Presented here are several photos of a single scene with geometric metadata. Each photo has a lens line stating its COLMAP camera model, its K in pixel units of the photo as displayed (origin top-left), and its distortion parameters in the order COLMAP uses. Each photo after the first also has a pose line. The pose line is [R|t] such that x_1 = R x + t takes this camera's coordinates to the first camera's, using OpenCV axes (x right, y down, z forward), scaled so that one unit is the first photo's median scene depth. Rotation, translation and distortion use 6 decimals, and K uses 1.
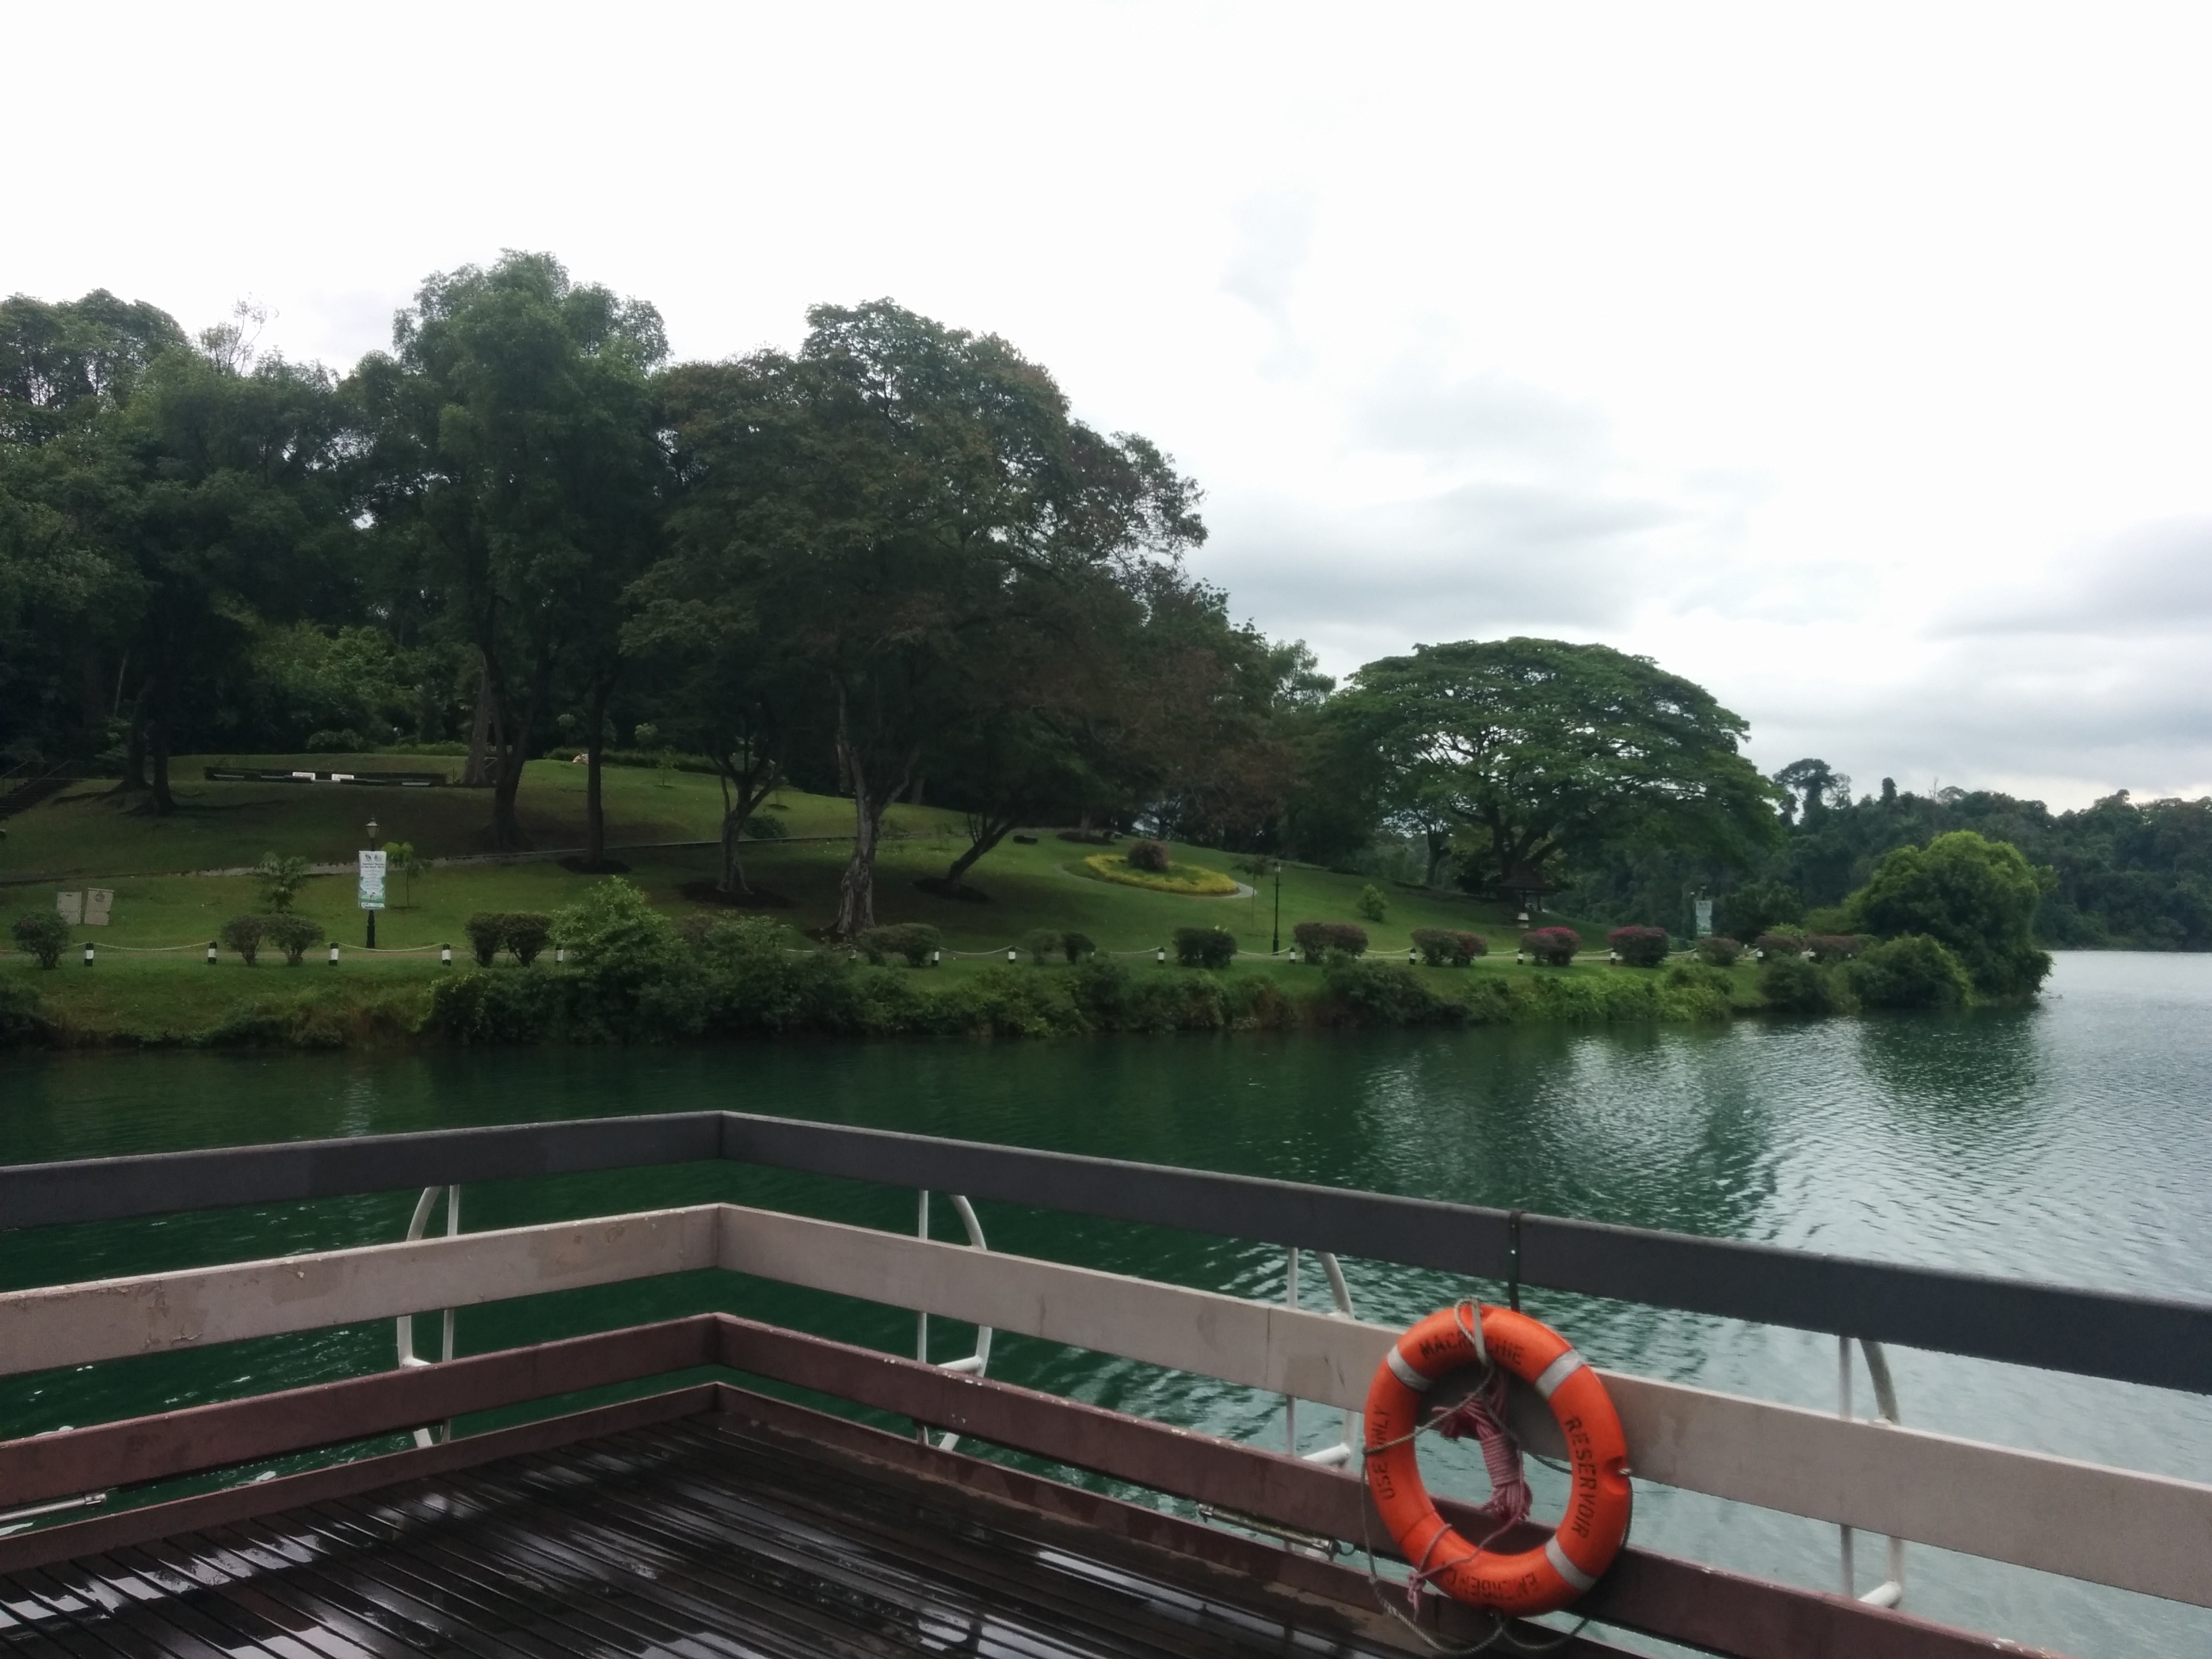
lens RADIAL K [[1902.7, 0, 1117.8], [0, 1902.7, 829.6], [0, 0, 1]] dist [0.050596, -0.021003]
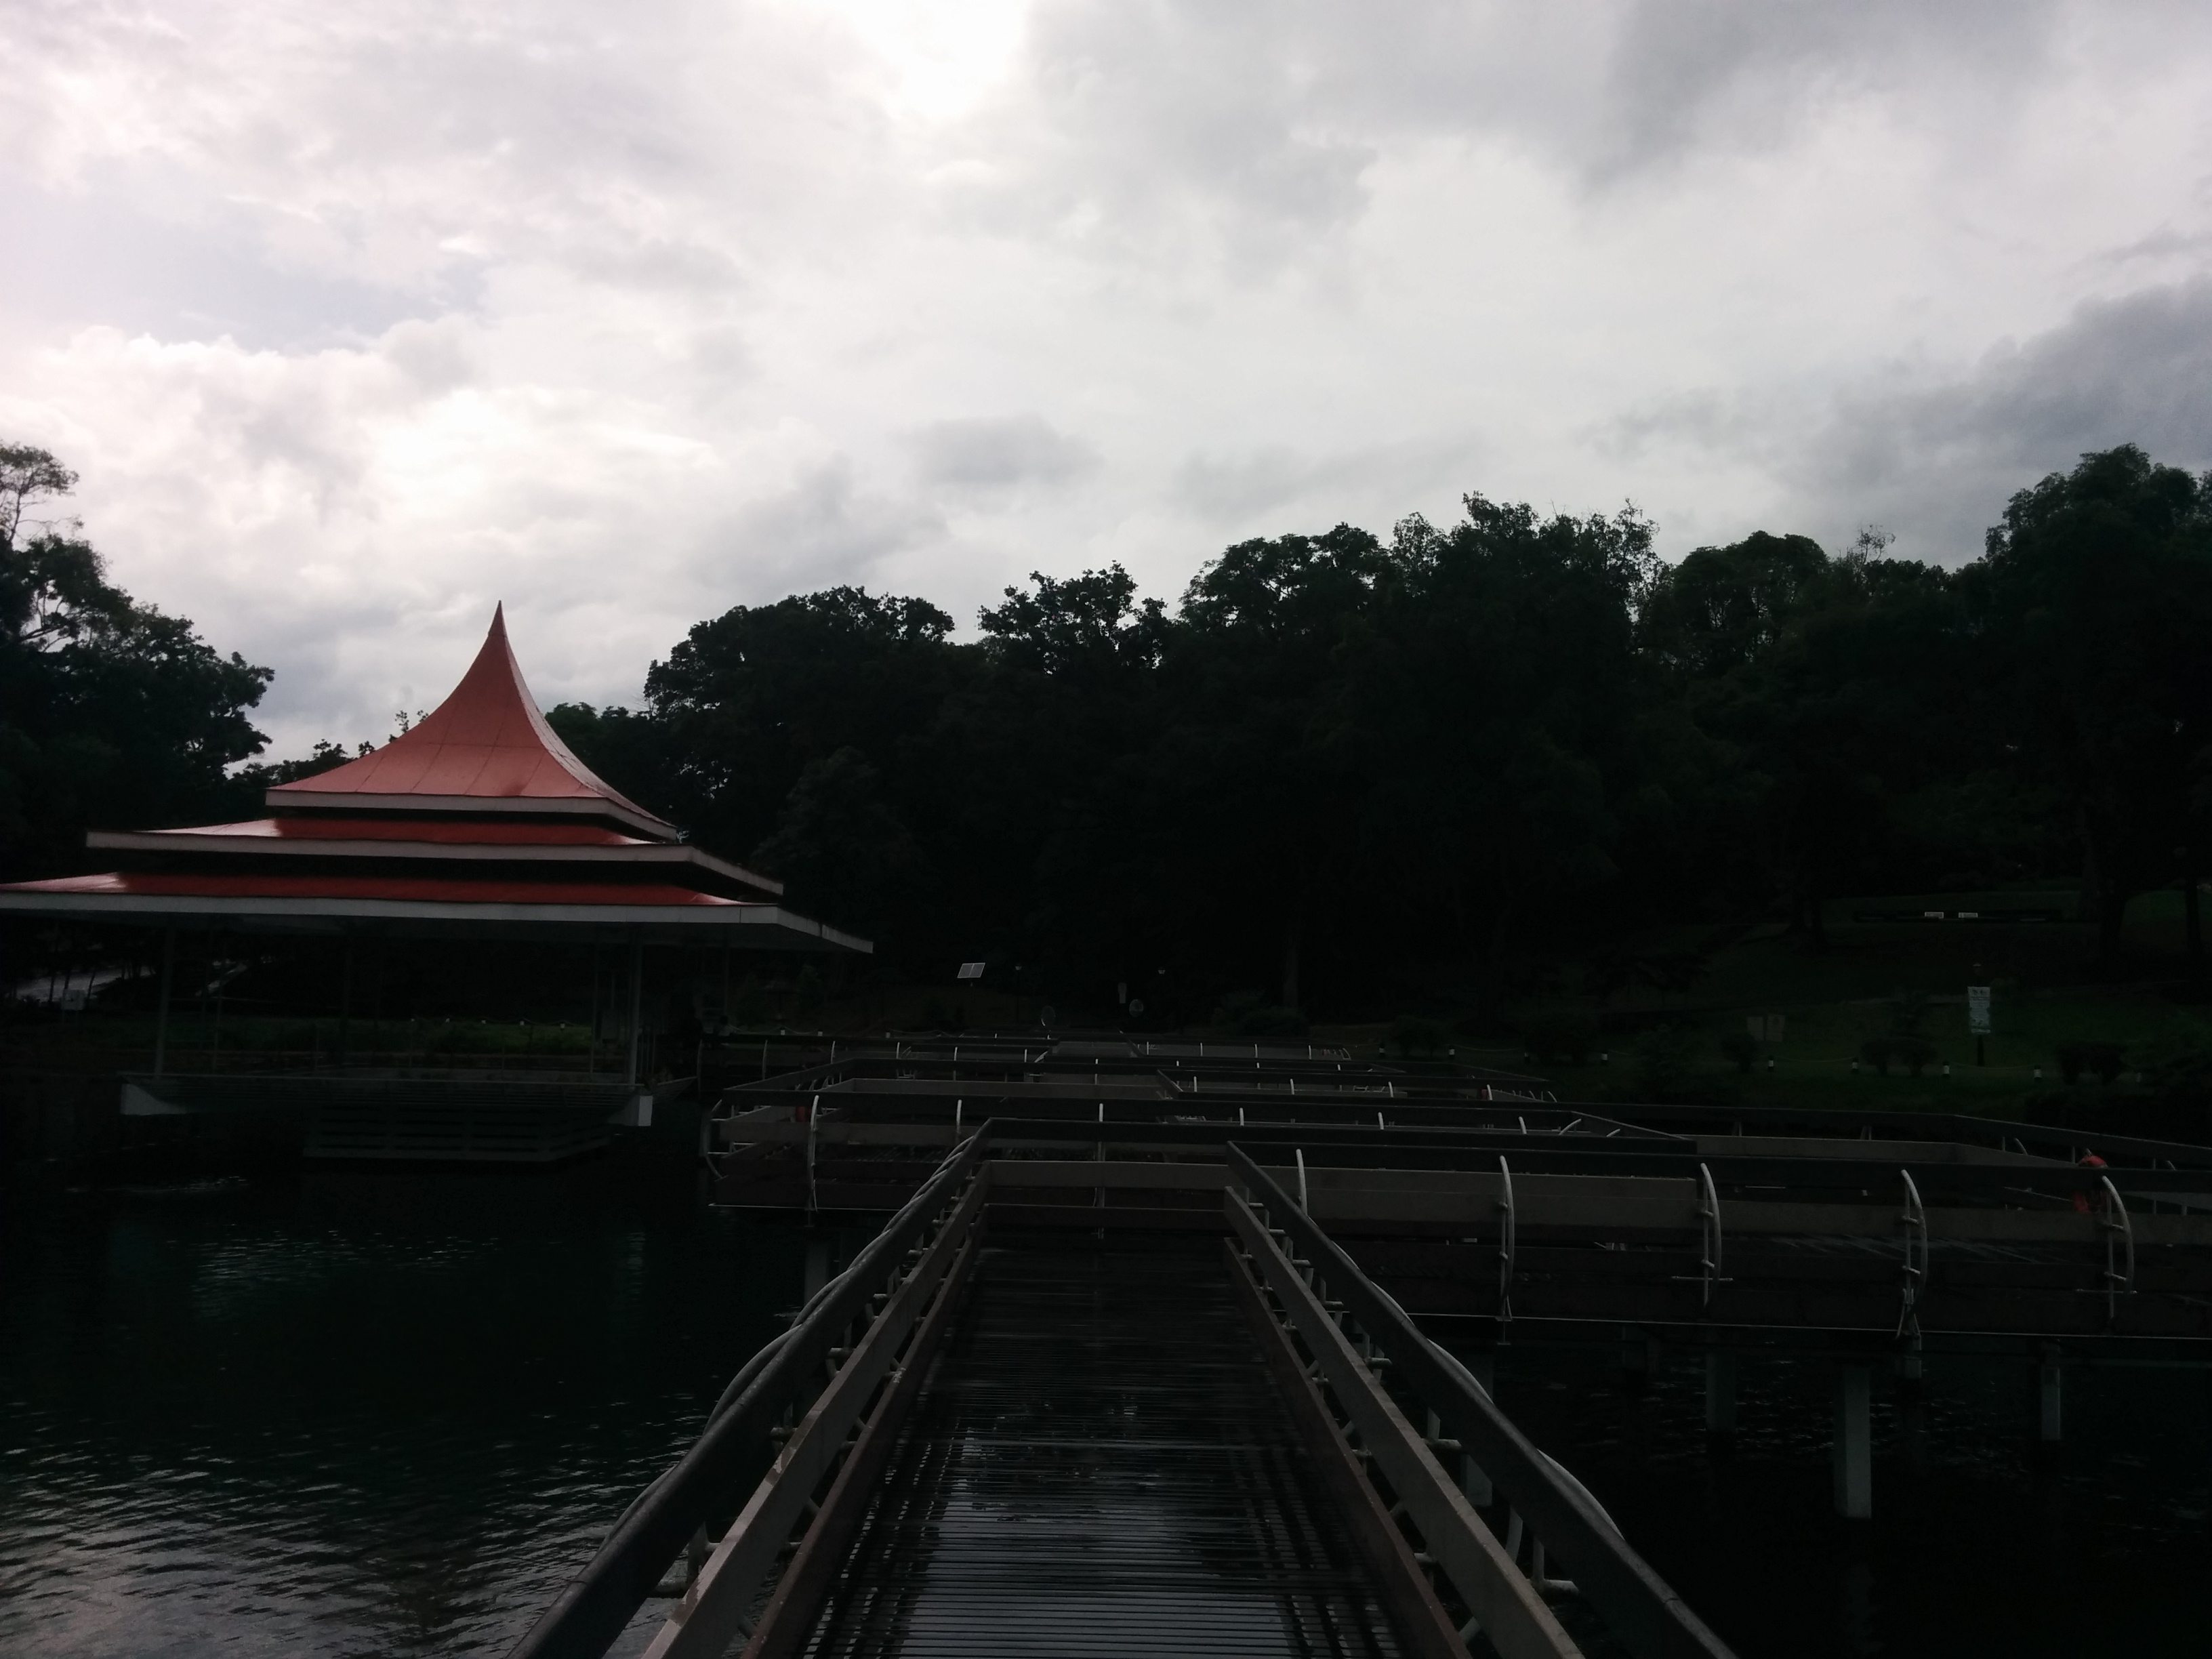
lens RADIAL K [[1902.7, 0, 1114.5], [0, 1902.7, 825.0], [0, 0, 1]] dist [0.050596, -0.021003]
pose [[0.683621, -0.063465, -0.727073, 0.126765], [0.019024, 0.997423, -0.069176, -0.016300], [0.729590, 0.033458, 0.683066, -0.236562]]
